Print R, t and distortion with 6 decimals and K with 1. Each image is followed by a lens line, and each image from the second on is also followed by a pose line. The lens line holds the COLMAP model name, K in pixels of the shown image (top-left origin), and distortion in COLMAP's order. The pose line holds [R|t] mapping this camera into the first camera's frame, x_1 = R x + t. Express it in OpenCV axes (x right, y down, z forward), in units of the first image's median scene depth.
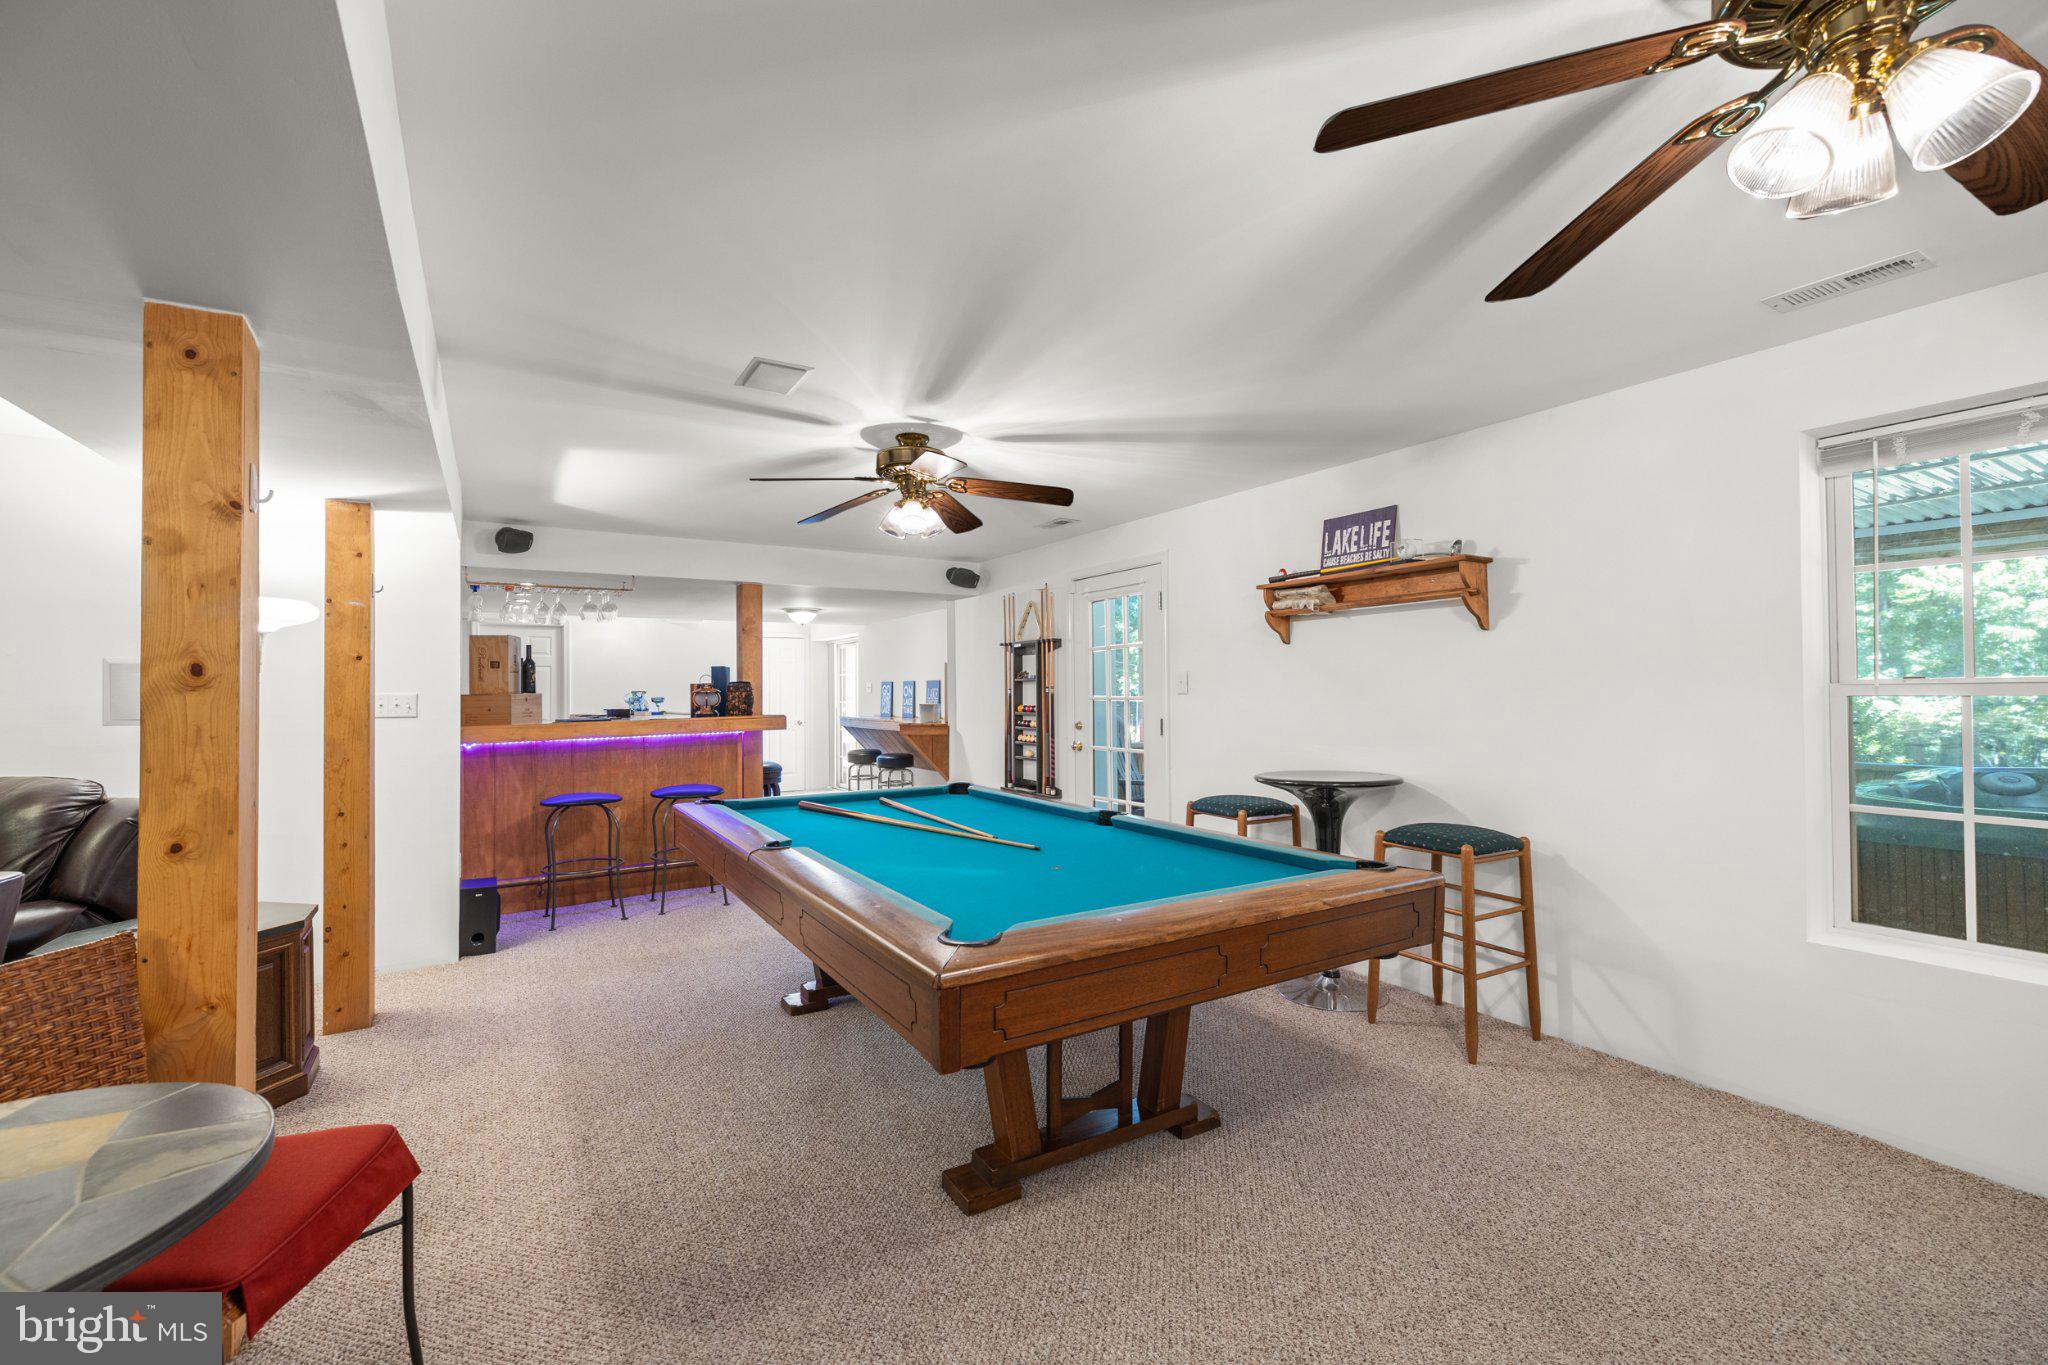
lens RADIAL K [[879.7, 0, 1020.9], [0, 879.7, 681.9], [0, 0, 1]] dist [-0.001405, 0.000080]
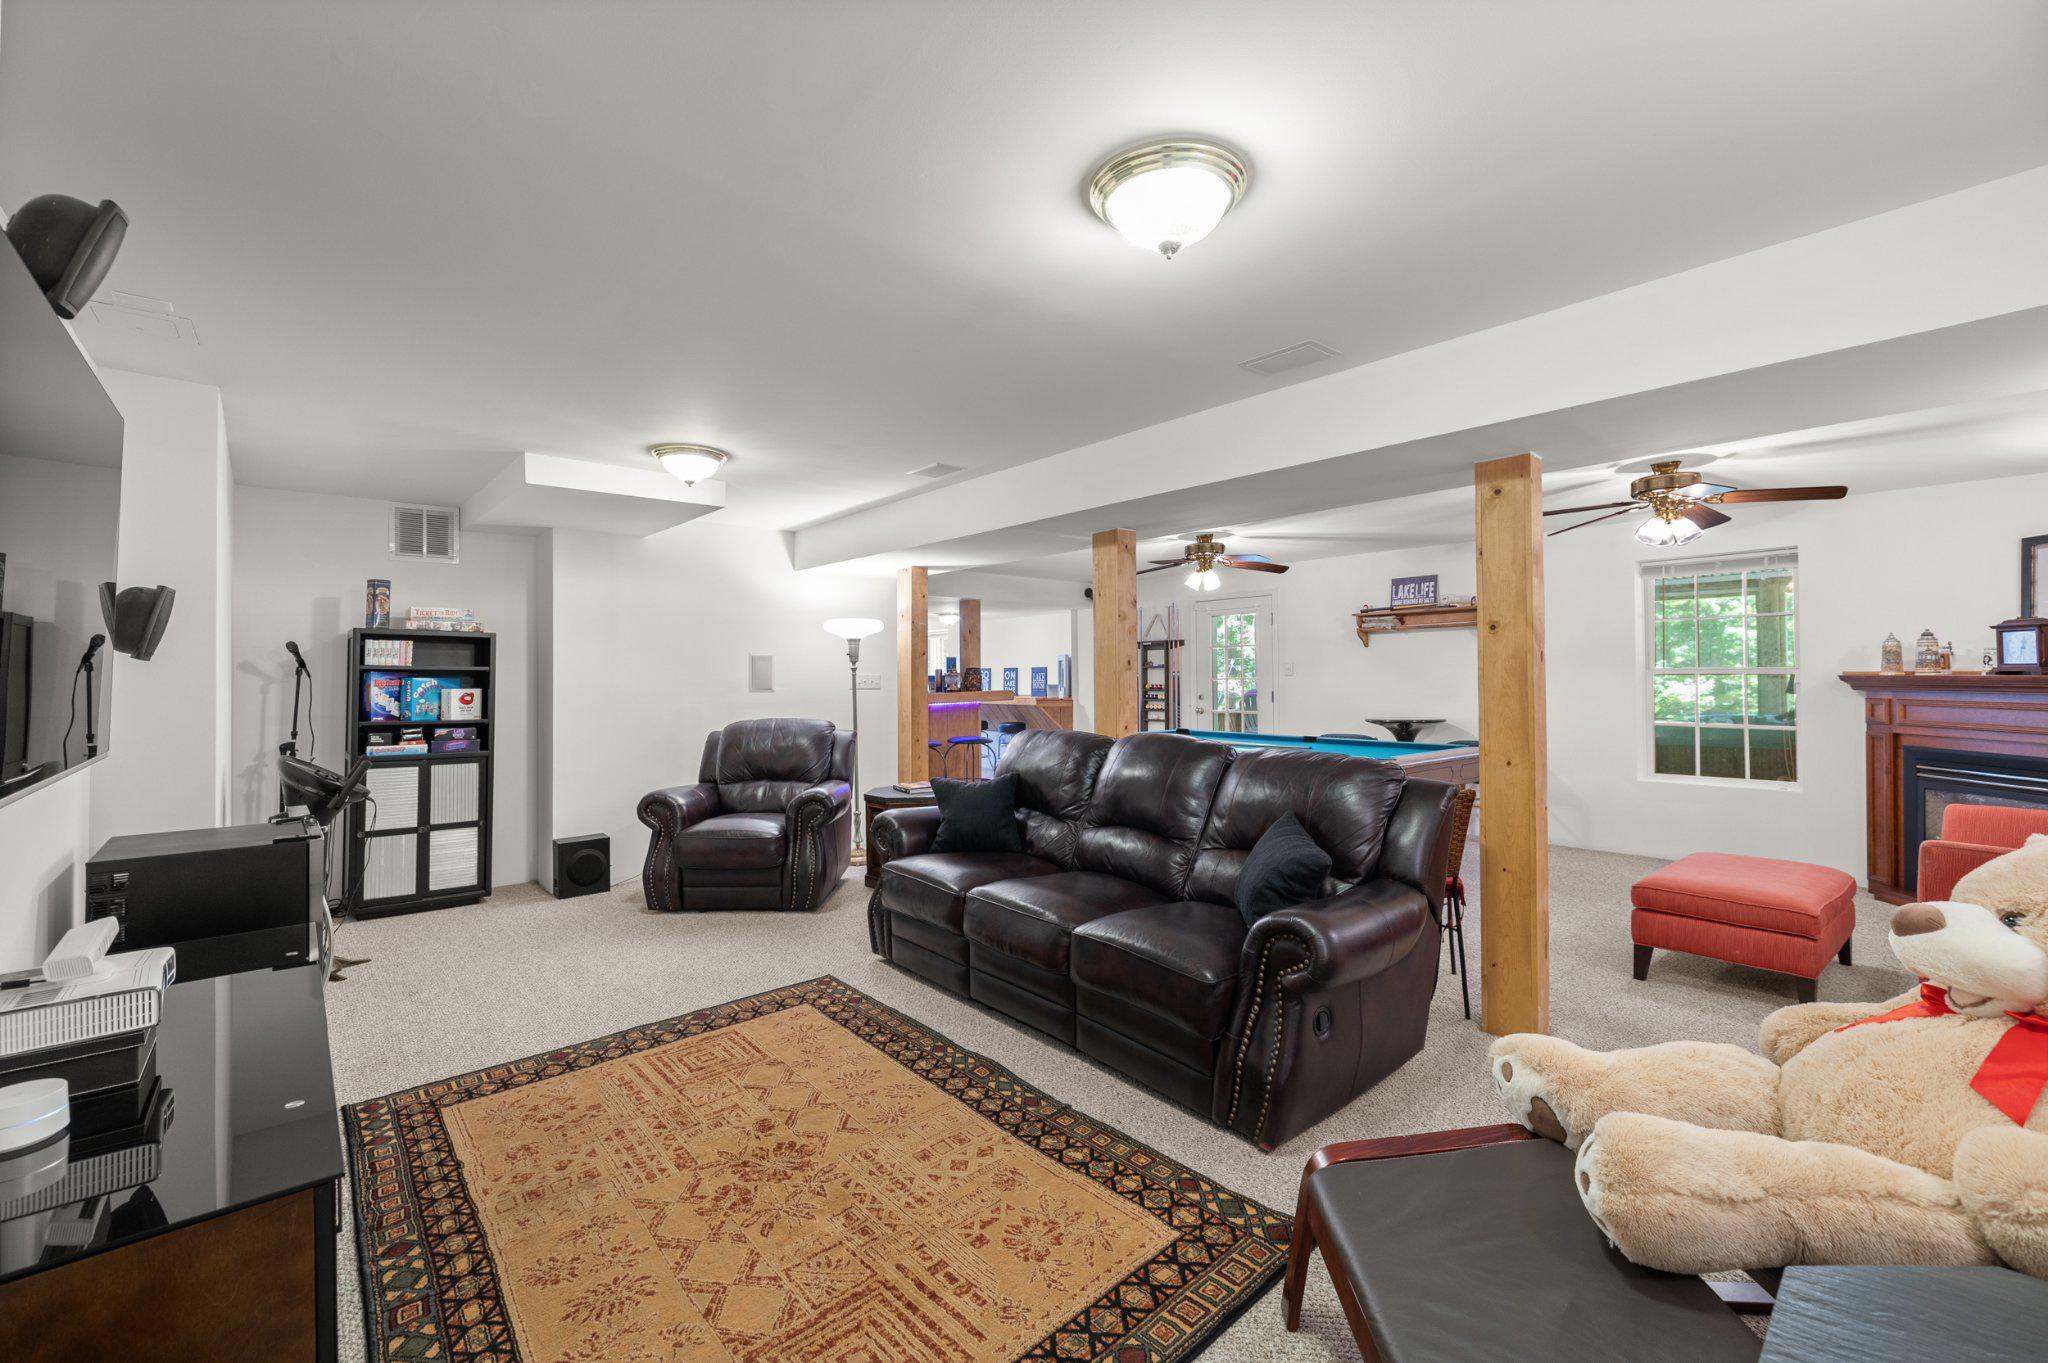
lens RADIAL K [[879.7, 0, 1021.7], [0, 879.7, 671.3], [0, 0, 1]] dist [-0.001405, 0.000080]
pose [[0.988344, 0.001484, 0.152229, -0.450160], [-0.001745, 0.999997, 0.001583, 0.002845], [-0.152226, -0.001830, 0.988344, -0.442583]]
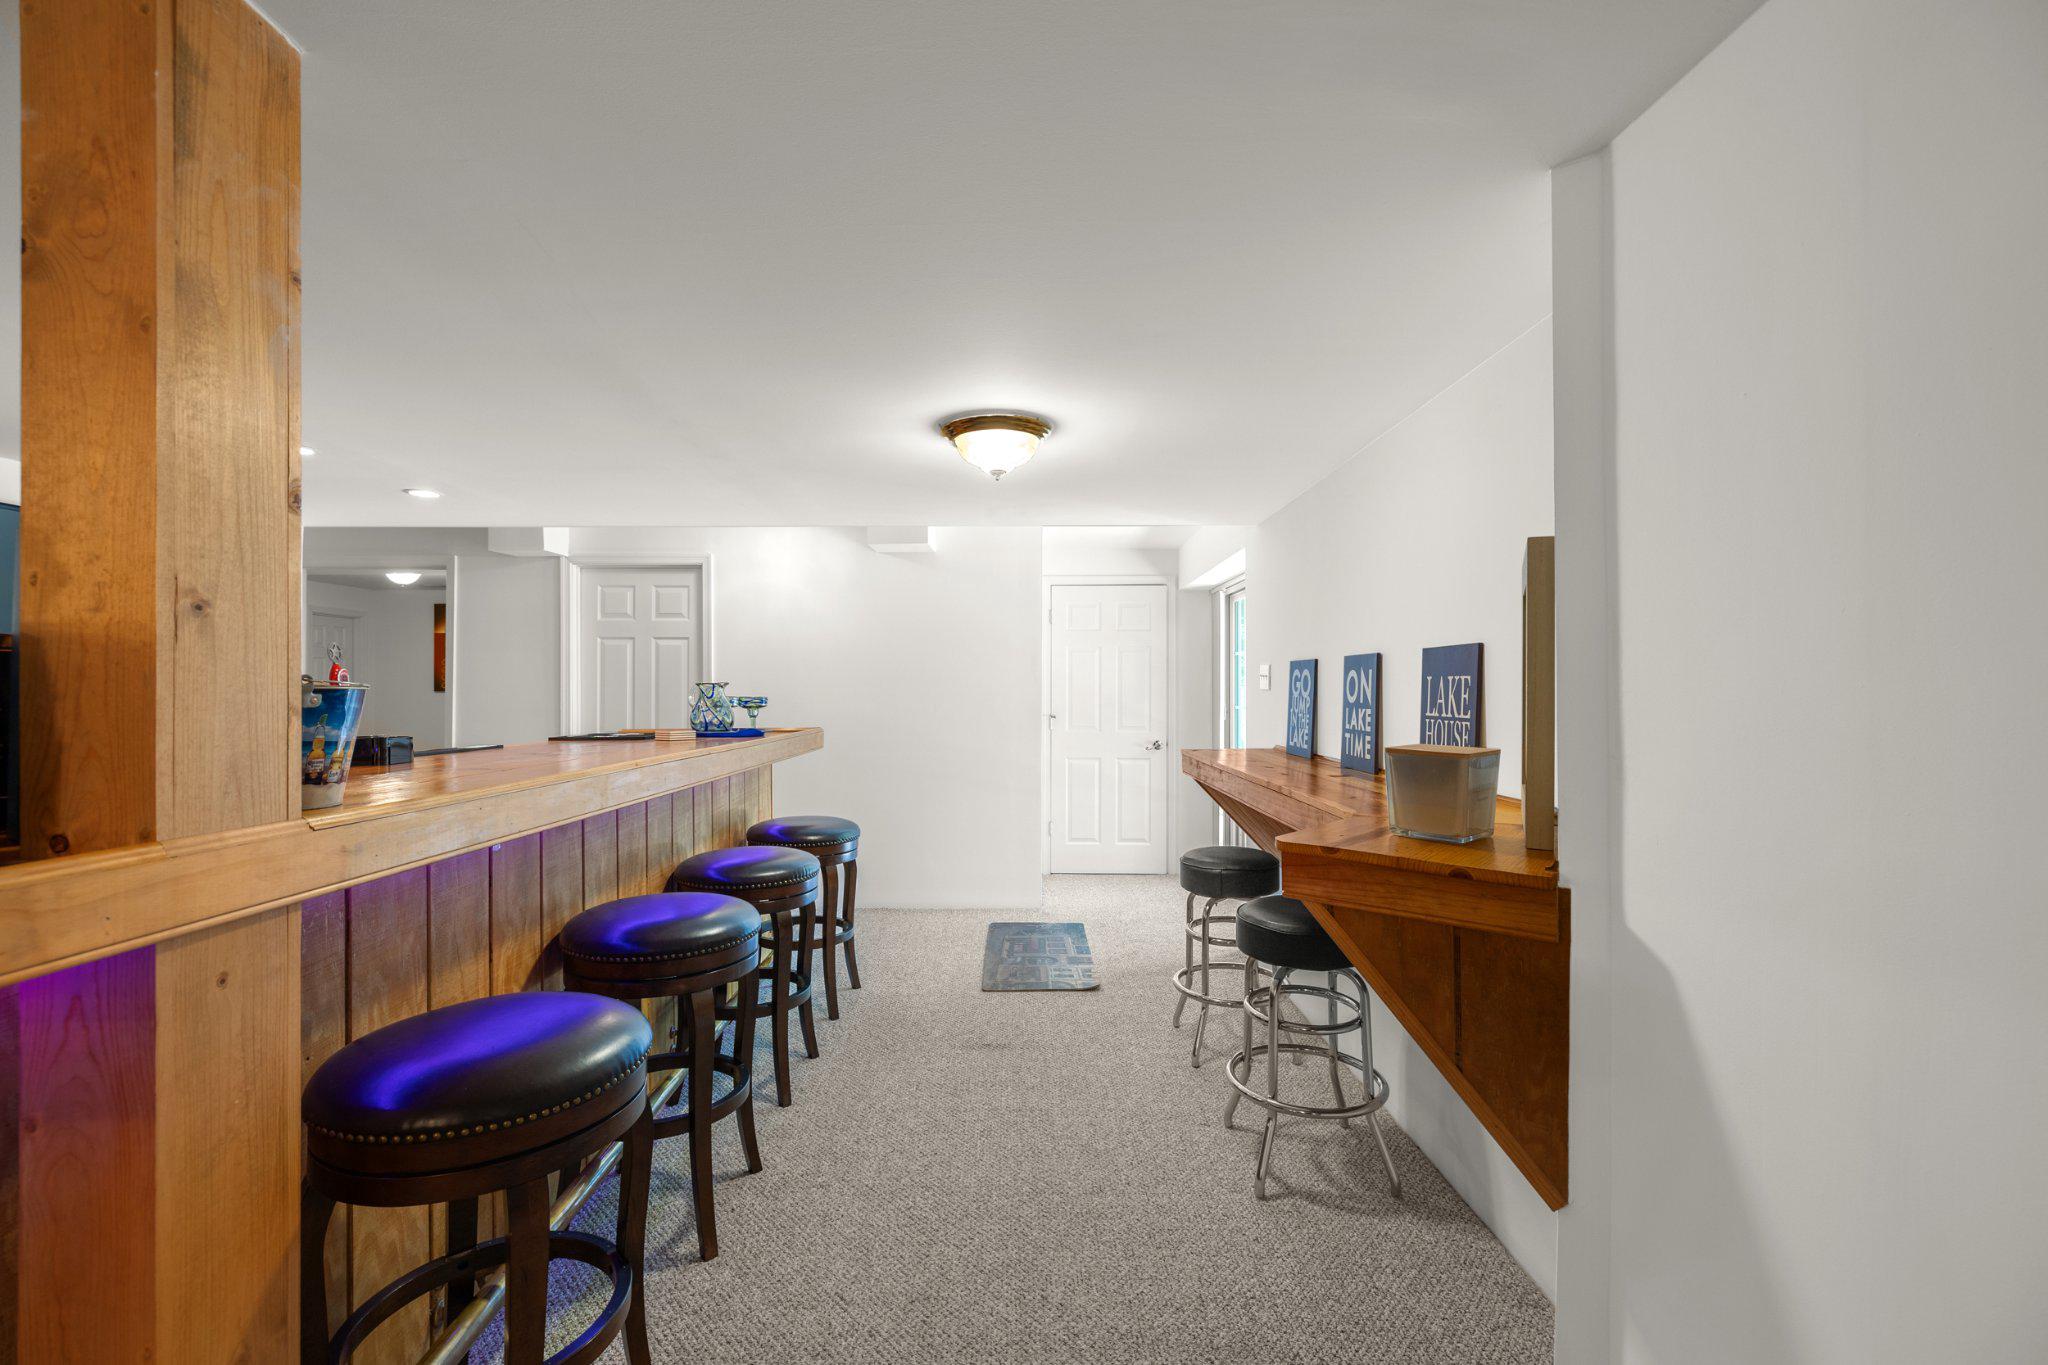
lens RADIAL K [[879.7, 0, 1017.0], [0, 879.7, 685.4], [0, 0, 1]] dist [-0.001405, 0.000080]
pose [[0.858430, 0.008450, -0.512861, -0.105504], [-0.002283, 0.999917, 0.012653, 0.008618], [0.512925, -0.009691, 0.858379, 0.980974]]
